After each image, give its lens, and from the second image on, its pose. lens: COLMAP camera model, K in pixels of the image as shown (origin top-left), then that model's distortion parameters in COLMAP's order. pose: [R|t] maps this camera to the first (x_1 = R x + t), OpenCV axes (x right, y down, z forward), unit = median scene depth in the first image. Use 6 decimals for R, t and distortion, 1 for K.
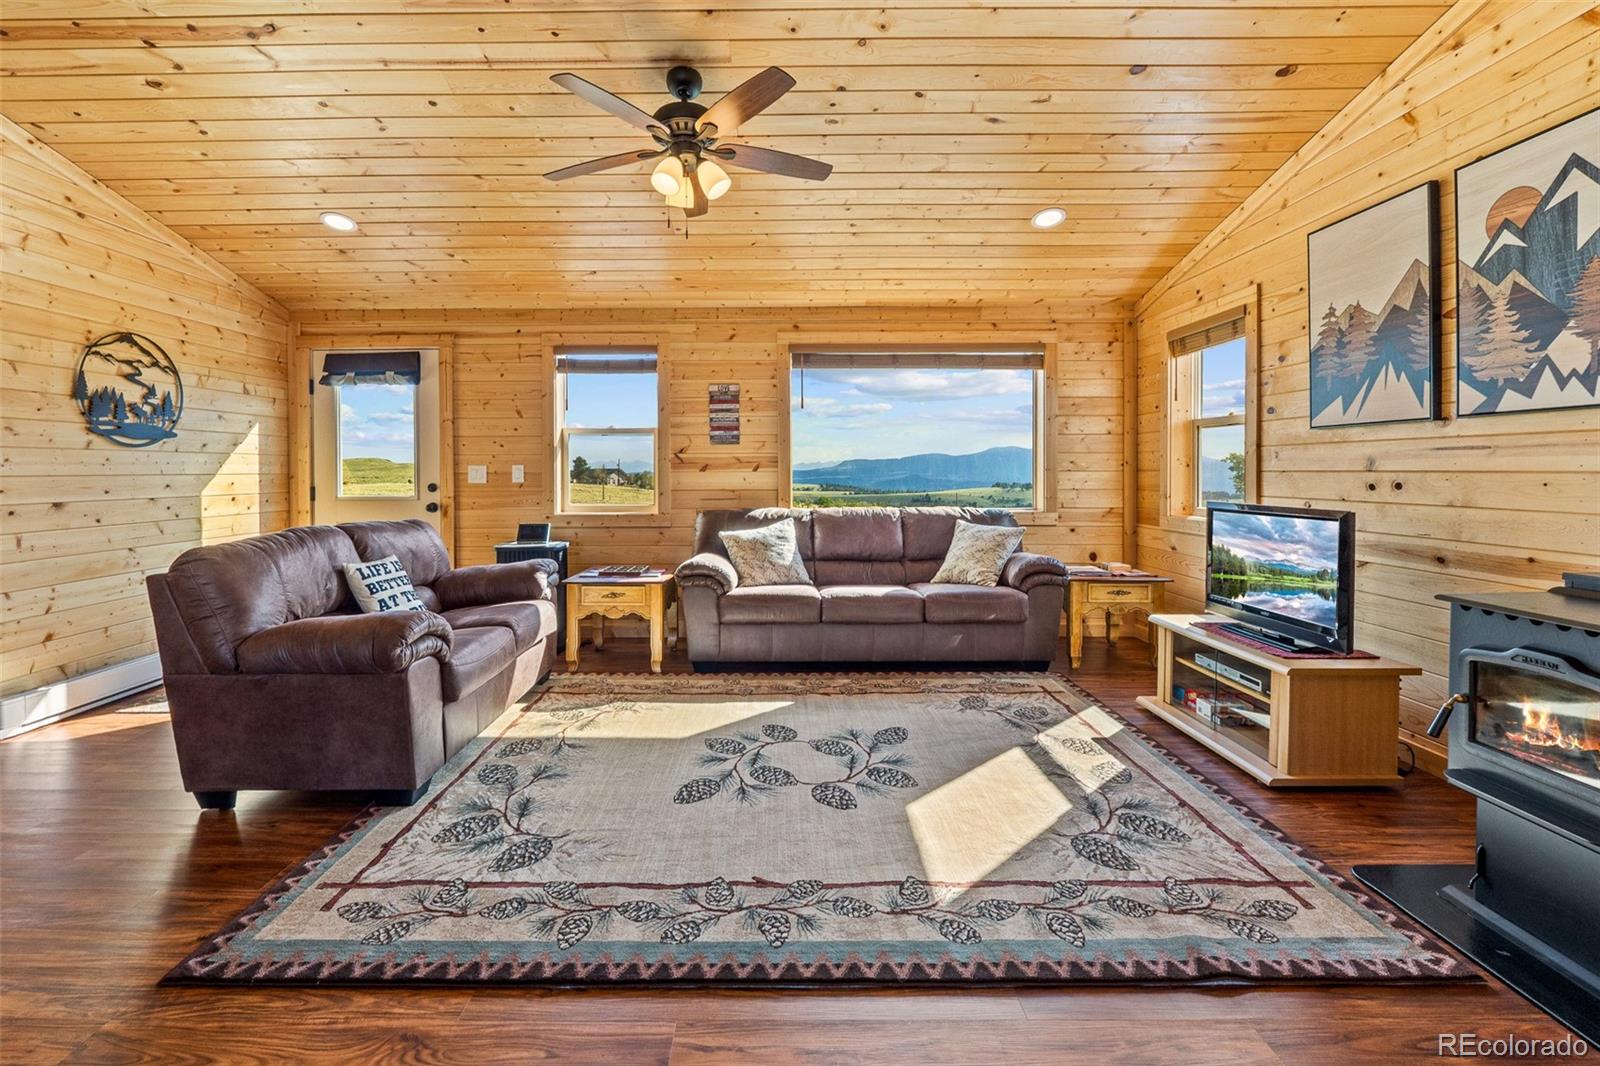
lens RADIAL K [[691.5, 0, 772.9], [0, 691.5, 477.9], [0, 0, 1]] dist [-0.003839, -0.000561]
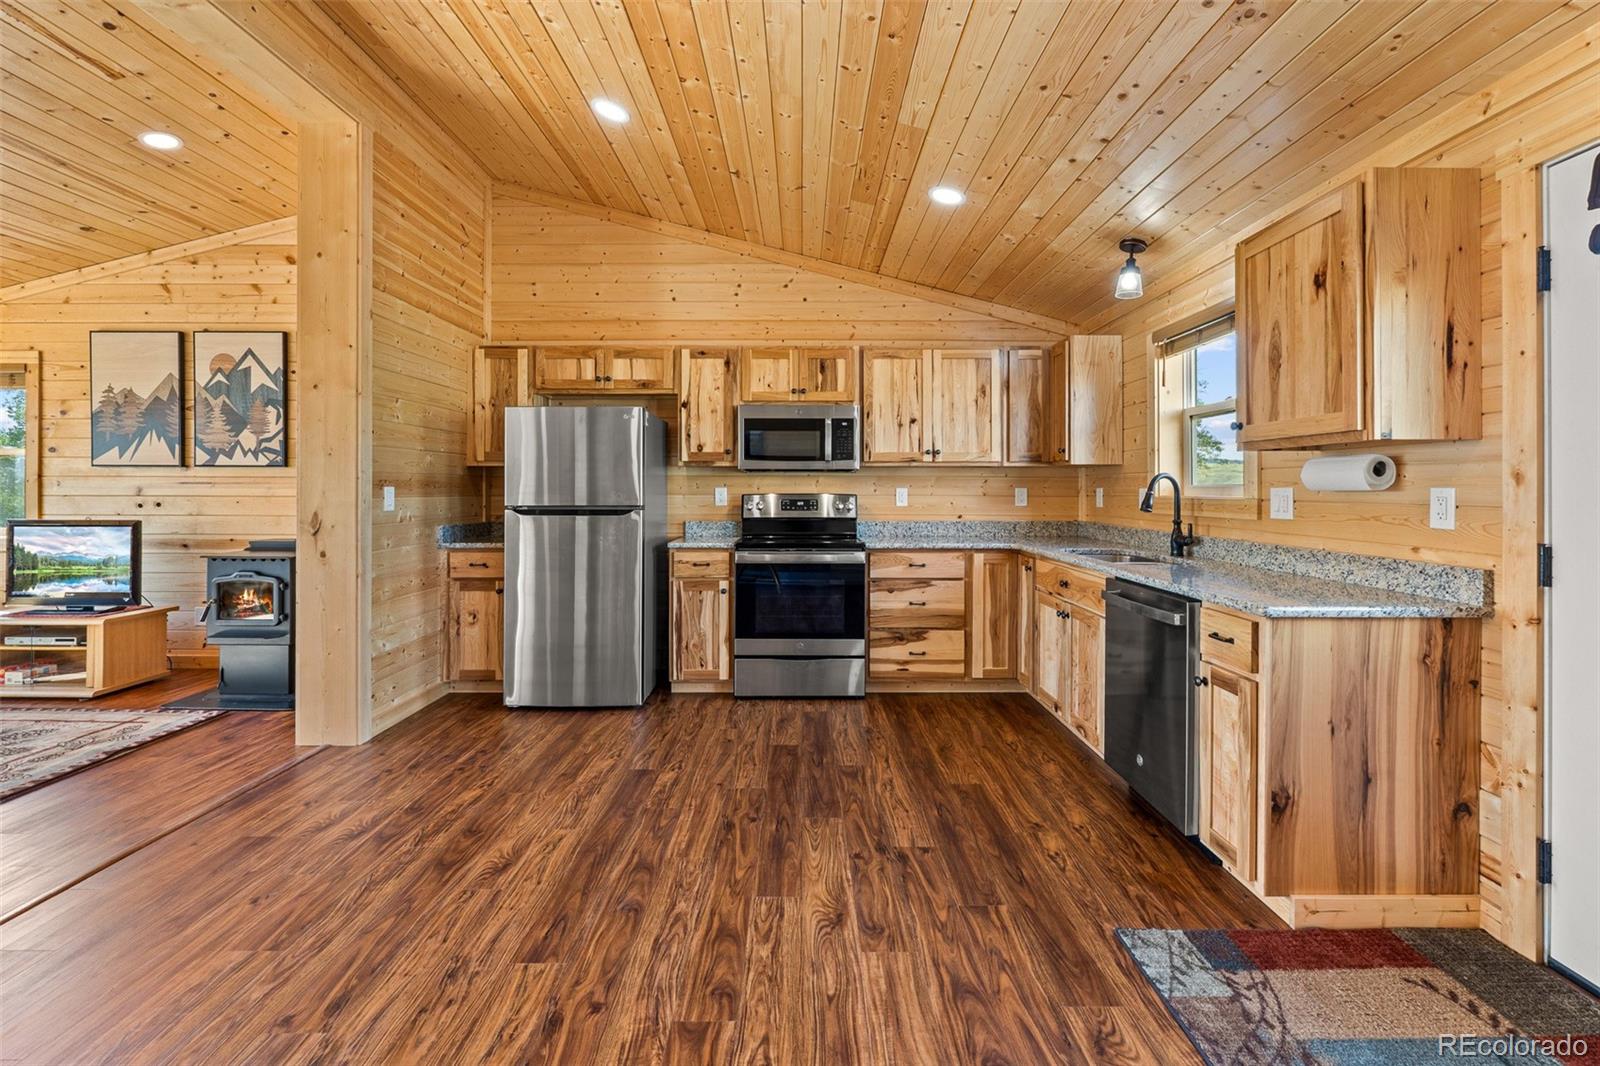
lens RADIAL K [[687.3, 0, 805.4], [0, 687.3, 490.9], [0, 0, 1]] dist [-0.005828, -0.000604]
pose [[-0.006134, 0.000767, 0.999981, -0.490765], [0.008090, 0.999967, -0.000717, -0.005006], [-0.999948, 0.008085, -0.006140, -0.360089]]
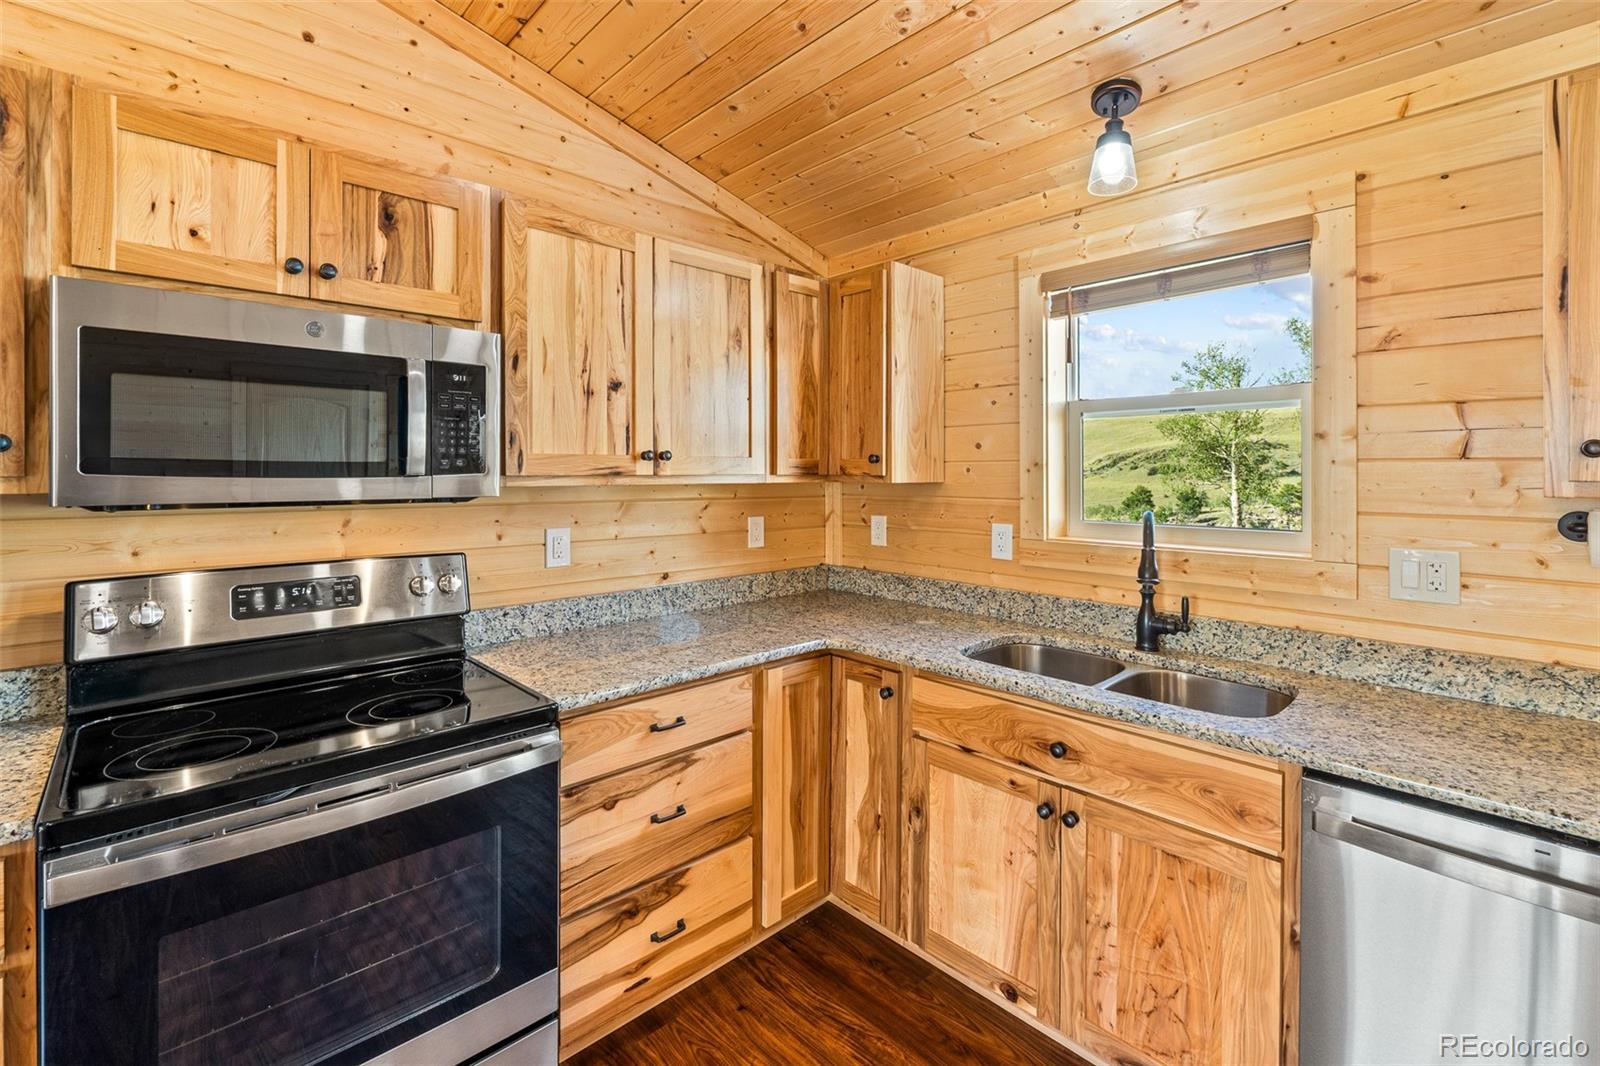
lens RADIAL K [[696.8, 0, 800.1], [0, 696.8, 472.5], [0, 0, 1]] dist [-0.004602, -0.000491]
pose [[-0.685305, 0.002645, 0.728252, 0.101170], [0.009056, 0.999947, 0.004891, -0.051222], [-0.728200, 0.009947, -0.685292, -0.297579]]
